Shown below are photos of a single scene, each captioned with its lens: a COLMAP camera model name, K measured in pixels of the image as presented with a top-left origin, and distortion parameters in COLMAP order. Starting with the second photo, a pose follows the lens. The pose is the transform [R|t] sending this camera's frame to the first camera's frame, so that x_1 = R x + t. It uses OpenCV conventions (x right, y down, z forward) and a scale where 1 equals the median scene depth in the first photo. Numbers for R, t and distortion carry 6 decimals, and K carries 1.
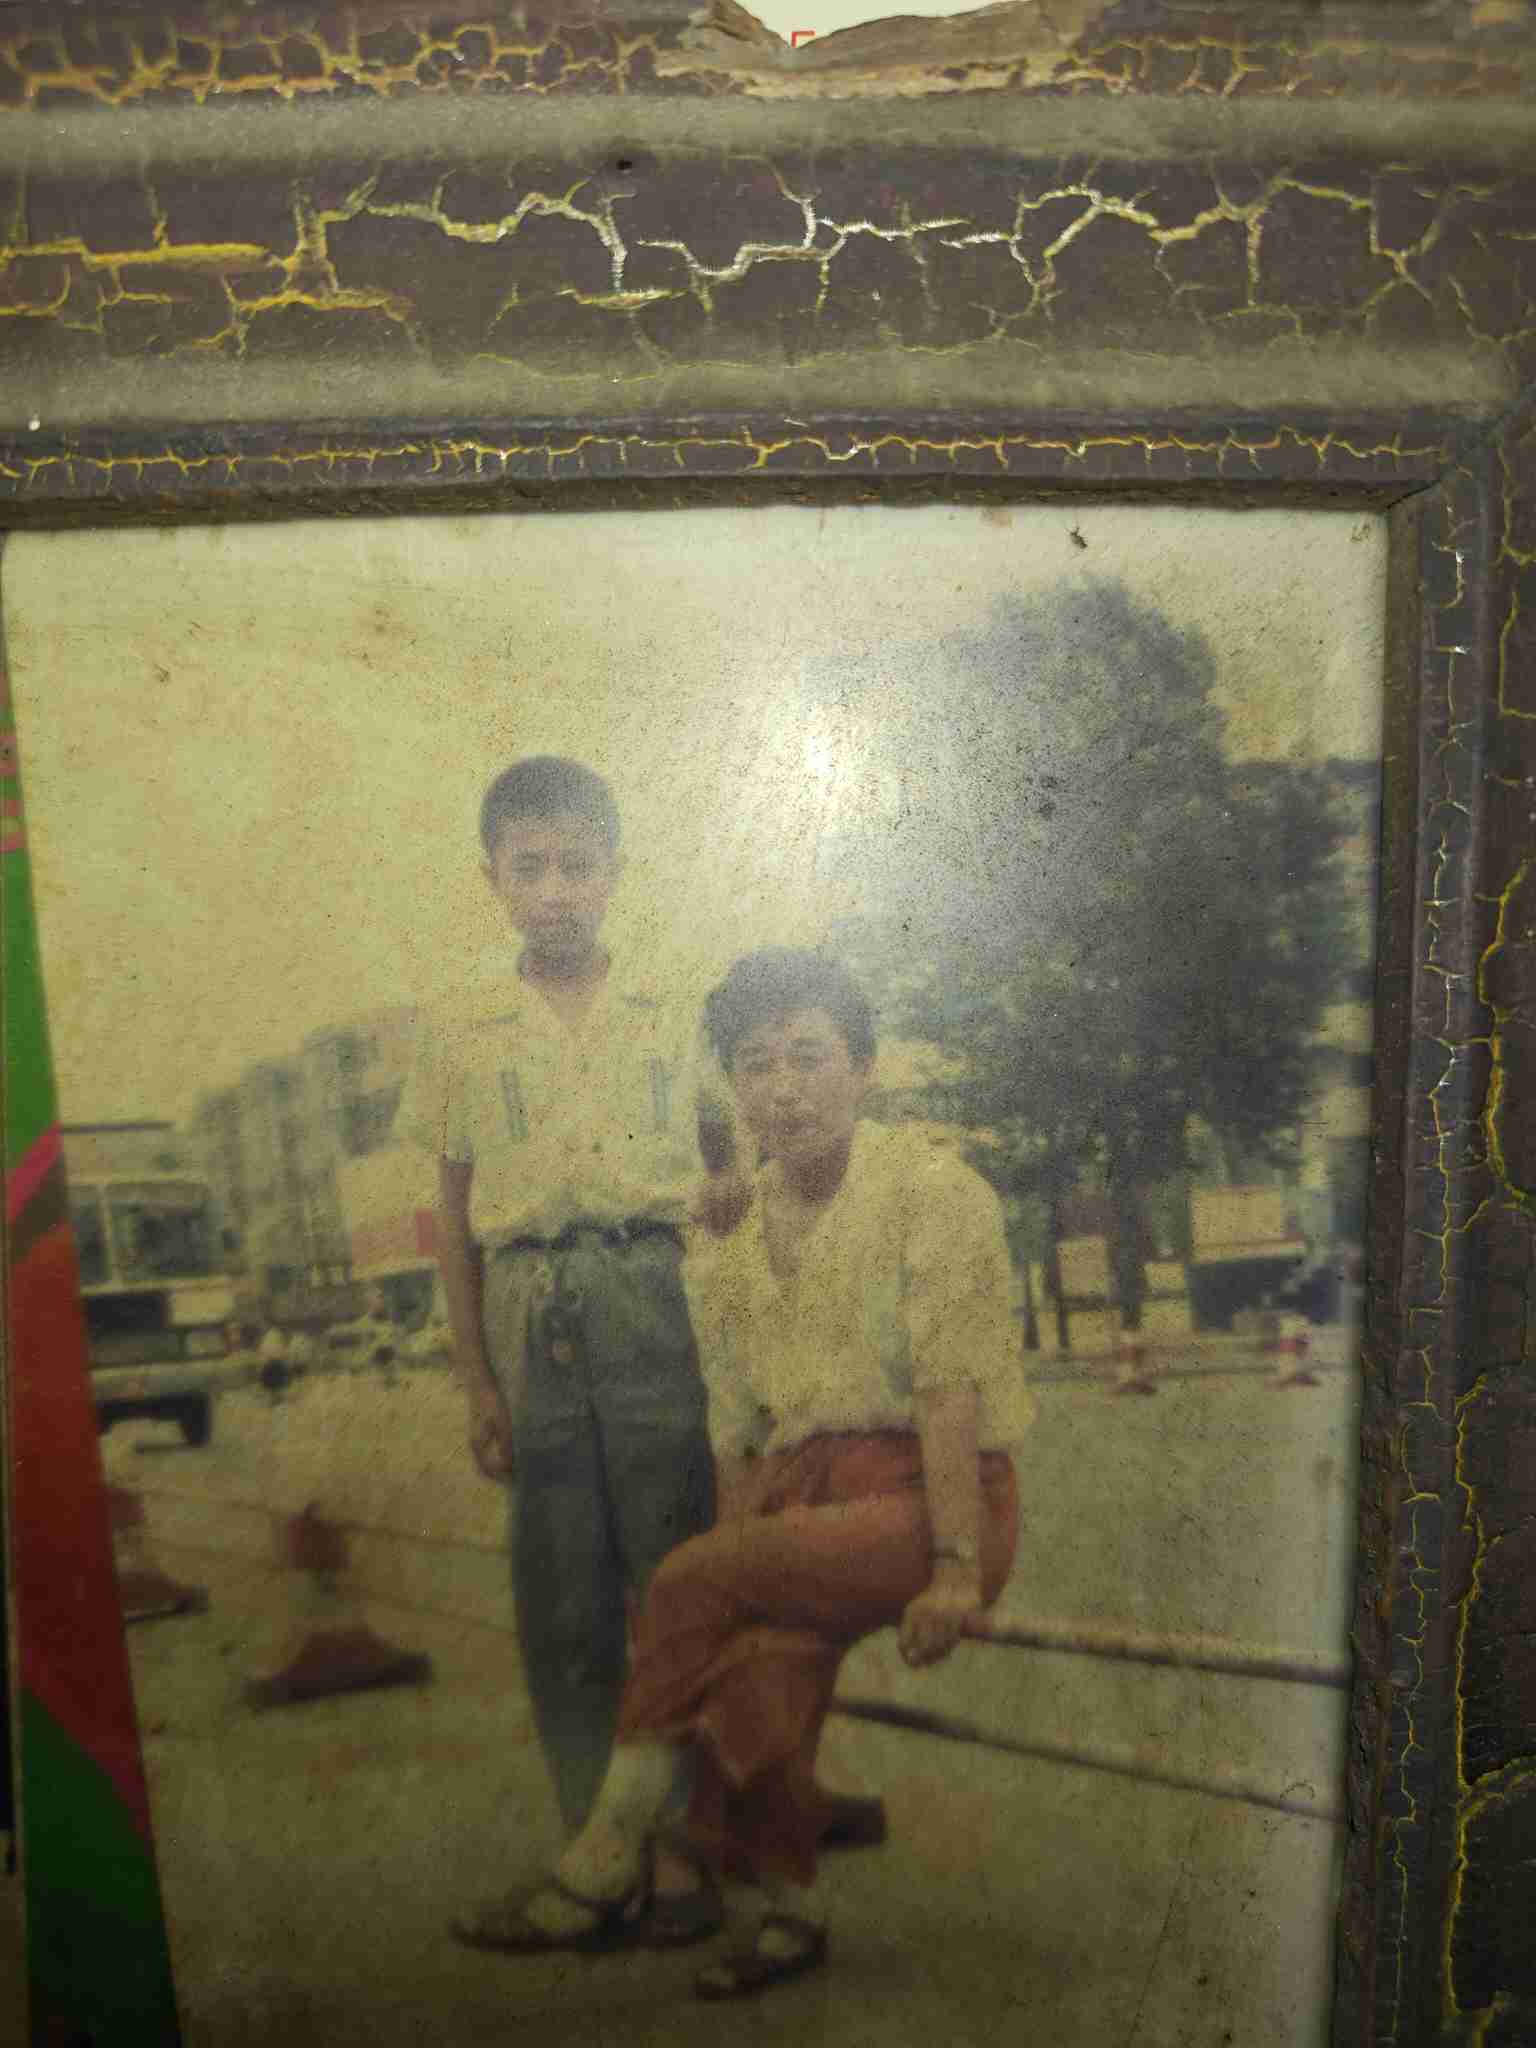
lens RADIAL K [[1441.9, 0, 744.6], [0, 1441.9, 973.7], [0, 0, 1]] dist [-0.045083, 0.005854]
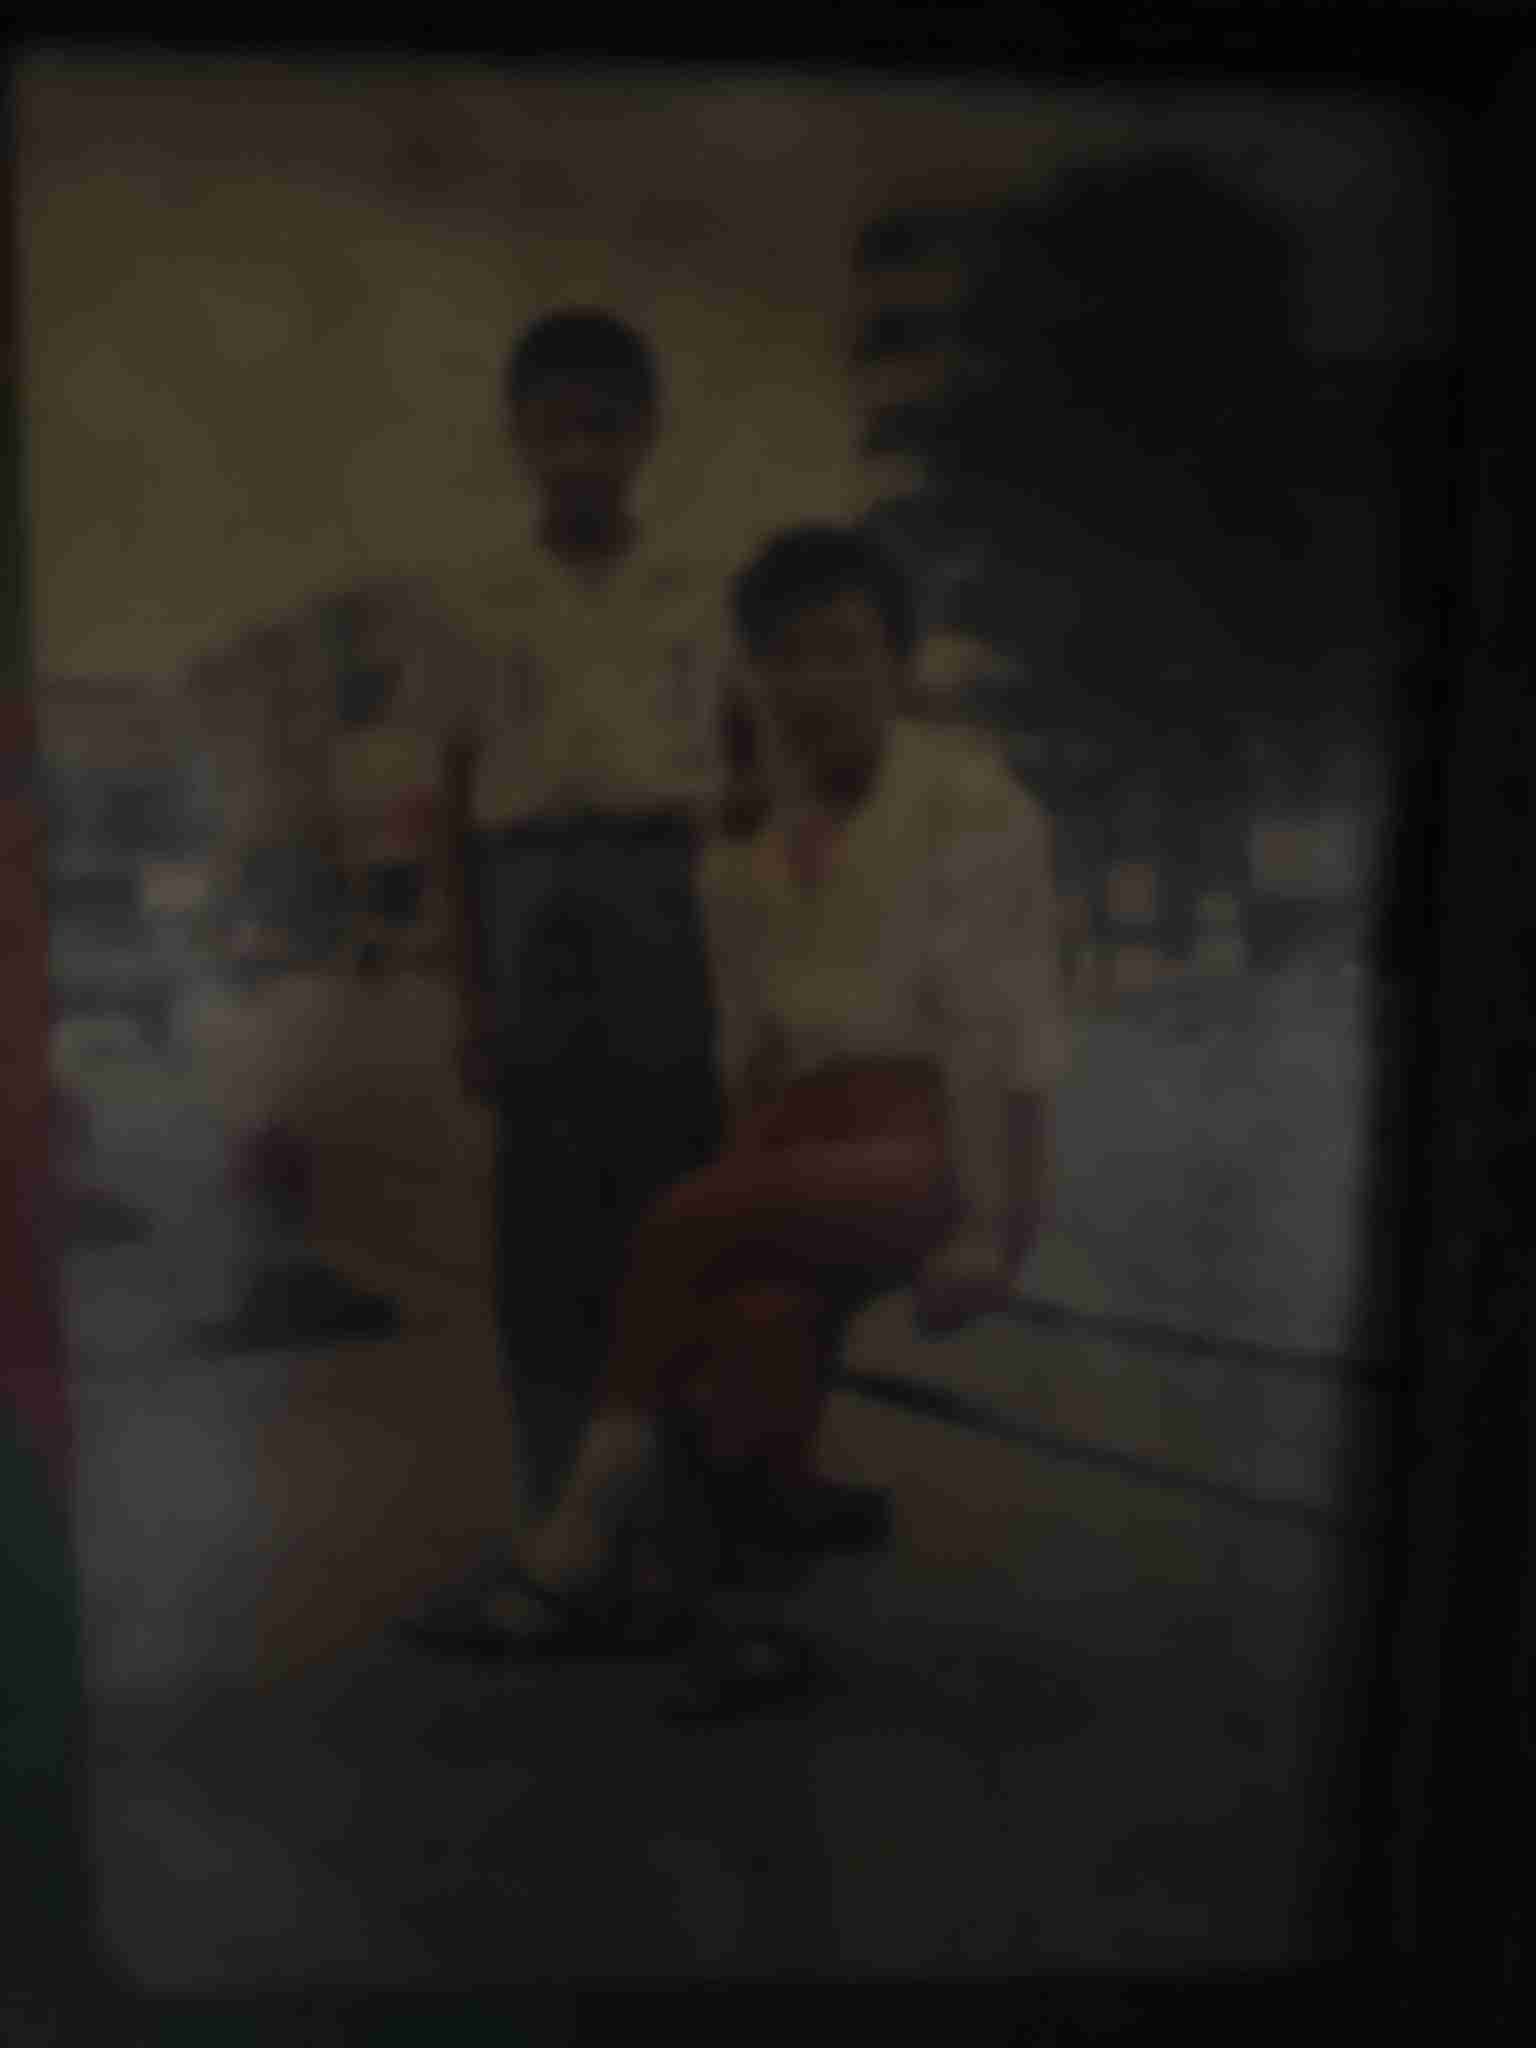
lens RADIAL K [[1441.9, 0, 773.9], [0, 1441.9, 1022.6], [0, 0, 1]] dist [-0.045083, 0.005854]
pose [[0.998789, 0.047834, 0.011466, 0.000216], [-0.047281, 0.997894, -0.044401, 0.337338], [-0.013565, 0.043806, 0.998948, 0.078232]]
